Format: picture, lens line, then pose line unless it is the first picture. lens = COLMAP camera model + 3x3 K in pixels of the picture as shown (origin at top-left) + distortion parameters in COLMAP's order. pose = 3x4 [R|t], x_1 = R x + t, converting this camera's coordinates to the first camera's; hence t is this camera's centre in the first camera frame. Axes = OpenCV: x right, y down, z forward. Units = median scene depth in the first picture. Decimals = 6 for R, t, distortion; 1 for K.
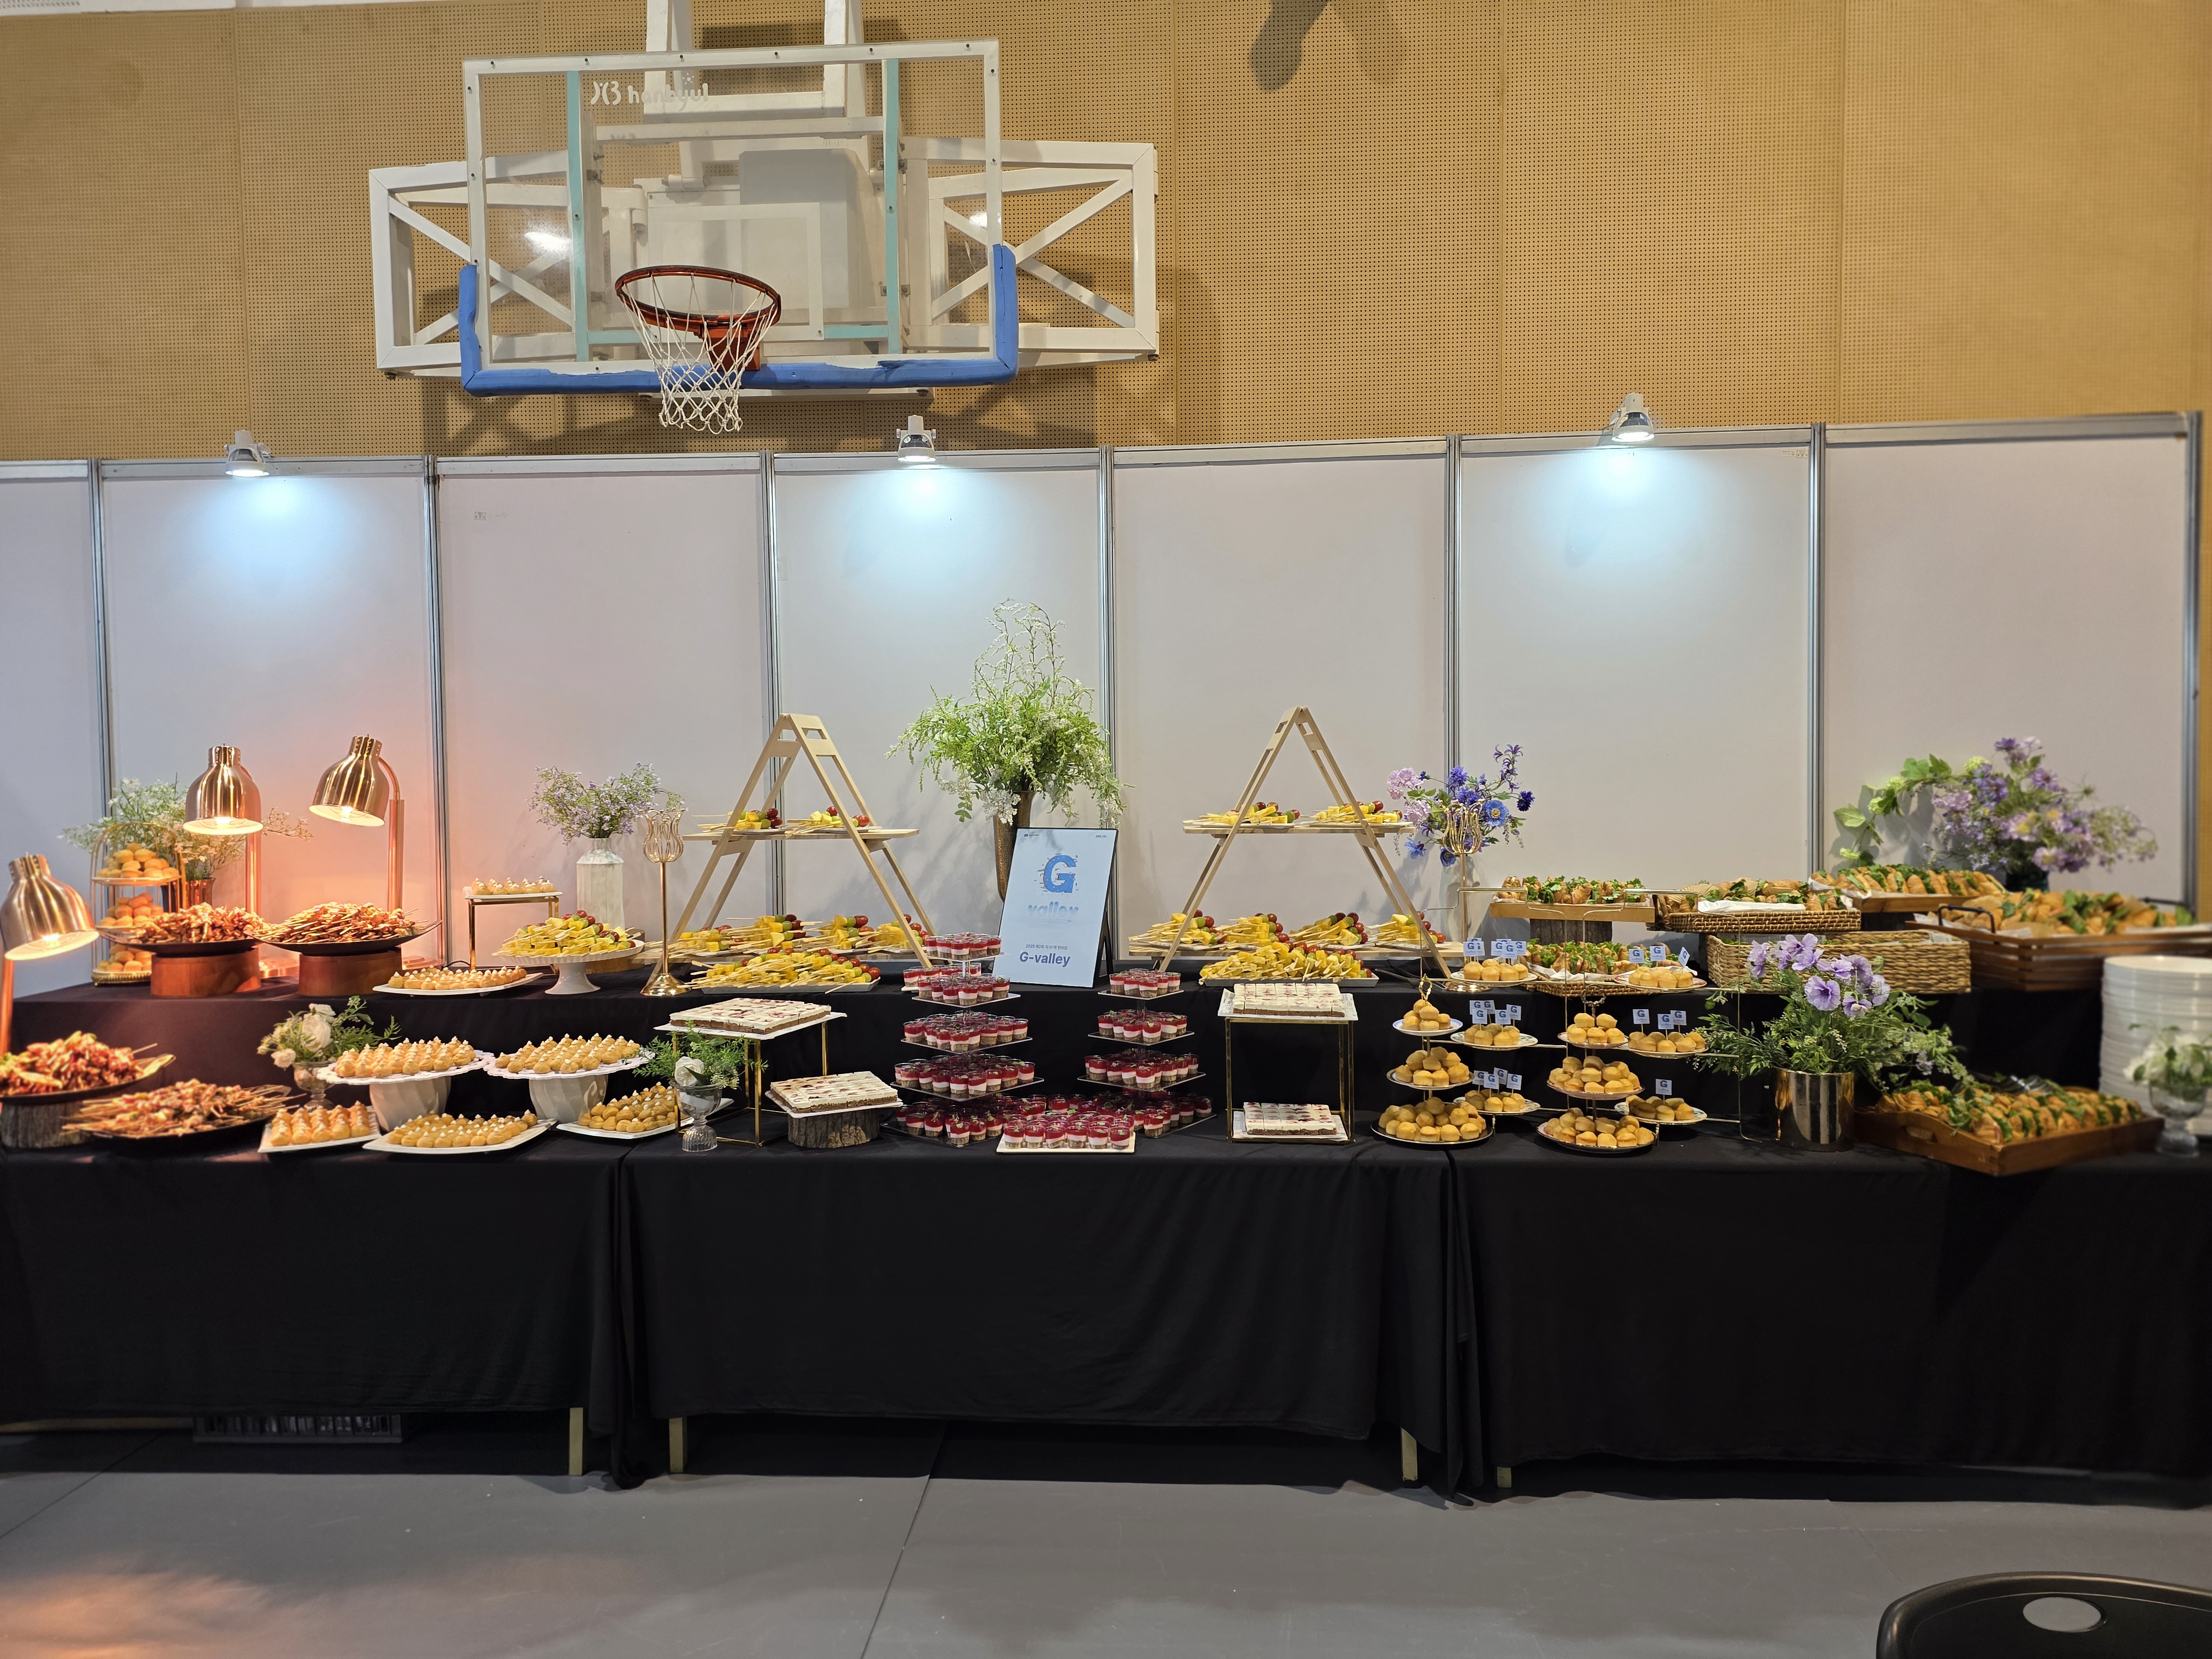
lens RADIAL K [[1482.0, 0, 1106.0], [0, 1482.0, 829.5], [0, 0, 1]] dist [0.000057, -0.000069]
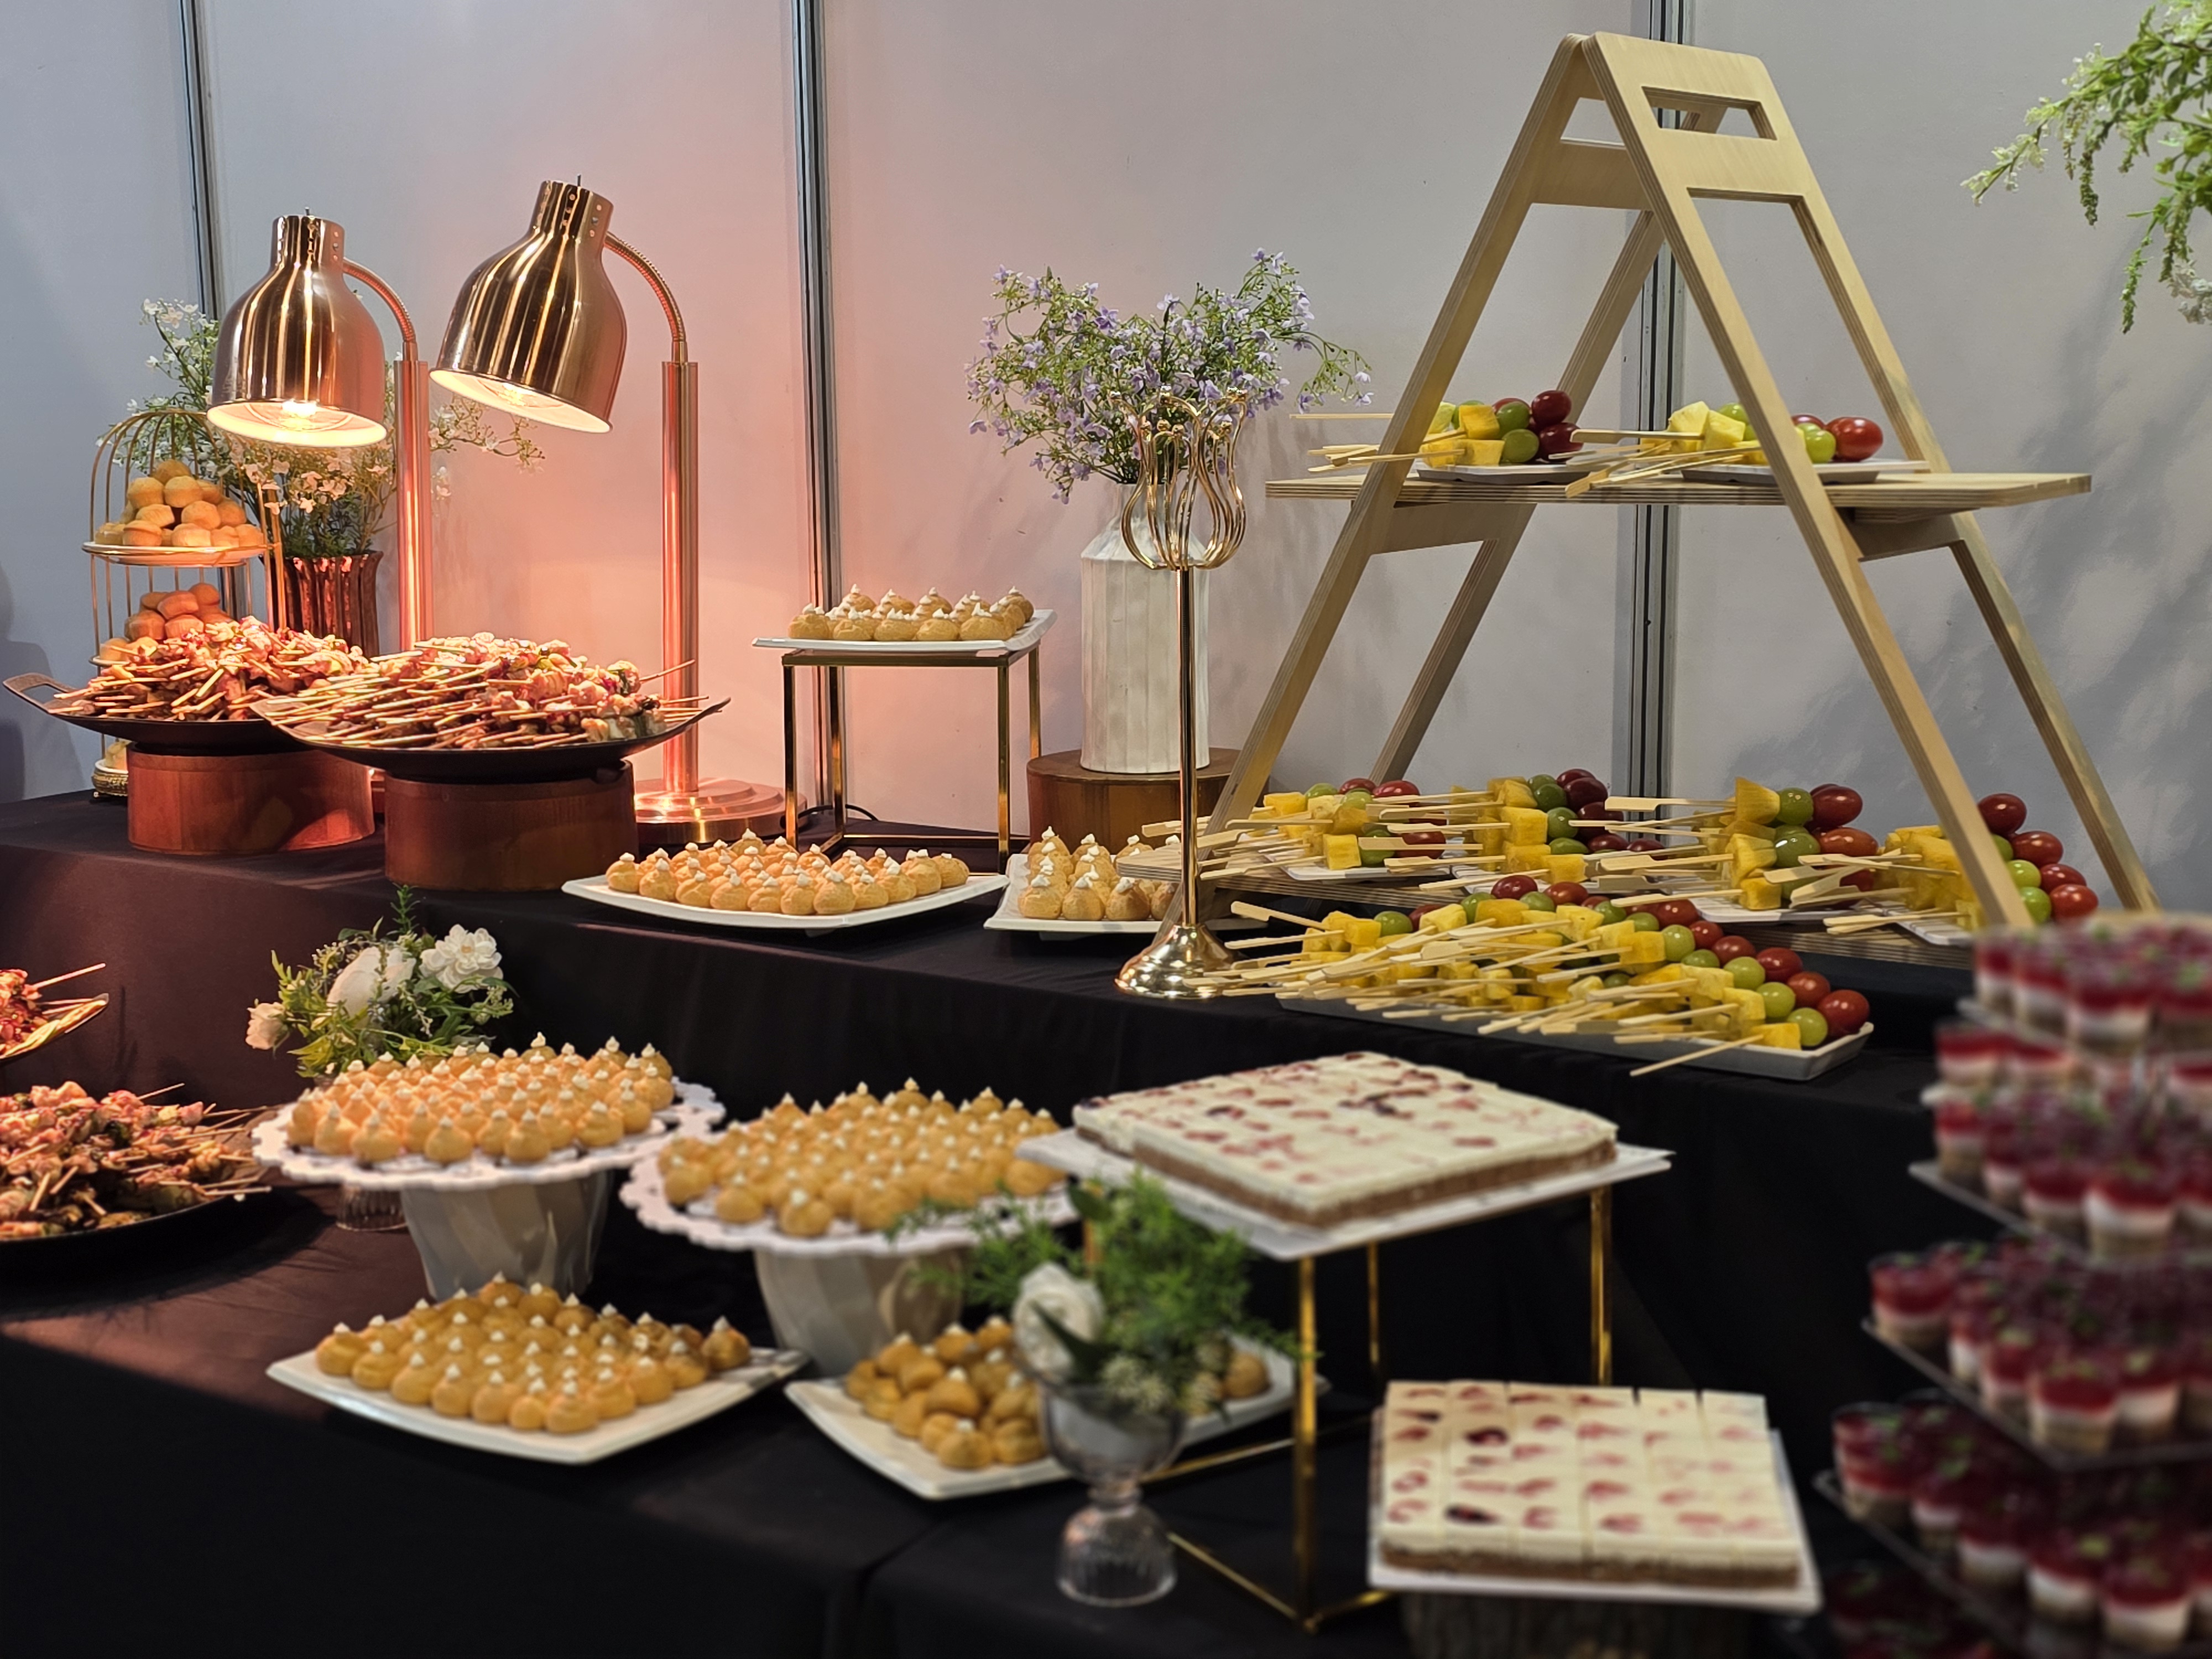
lens RADIAL K [[2860.6, 0, 1106.0], [0, 2860.6, 829.5], [0, 0, 1]] dist [0.146612, -0.096094]
pose [[0.841229, 0.089492, -0.533221, 0.007358], [-0.022123, 0.991078, 0.131434, -0.001786], [0.540226, -0.098770, 0.835704, 0.483512]]
